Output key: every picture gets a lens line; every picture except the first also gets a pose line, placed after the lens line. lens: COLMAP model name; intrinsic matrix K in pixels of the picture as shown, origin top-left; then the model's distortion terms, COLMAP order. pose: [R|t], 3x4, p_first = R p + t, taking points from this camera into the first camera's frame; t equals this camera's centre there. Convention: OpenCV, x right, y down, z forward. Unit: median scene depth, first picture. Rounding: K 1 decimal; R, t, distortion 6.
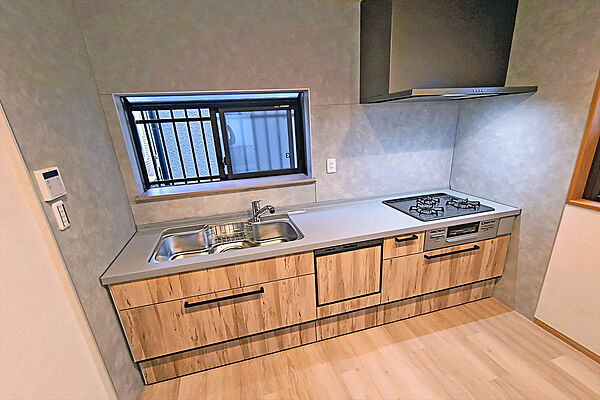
lens RADIAL K [[257.1, 0, 299.5], [0, 257.1, 200.5], [0, 0, 1]] dist [-0.004039, 0.000669]
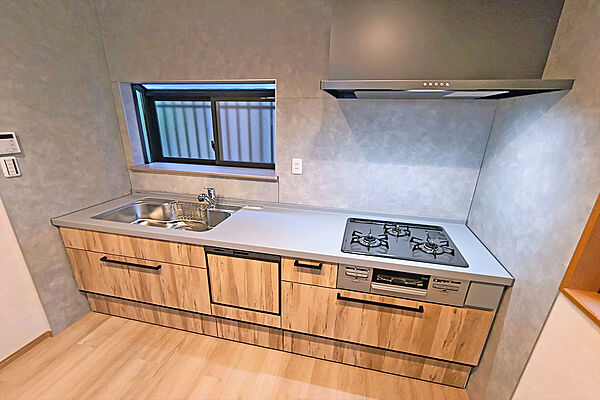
lens RADIAL K [[257.1, 0, 300.6], [0, 257.1, 202.9], [0, 0, 1]] dist [-0.004039, 0.000669]
pose [[0.888245, 0.209308, -0.408914, 0.619271], [-0.195138, 0.977779, 0.076609, -0.093783], [0.415862, 0.011747, 0.909352, 0.212715]]
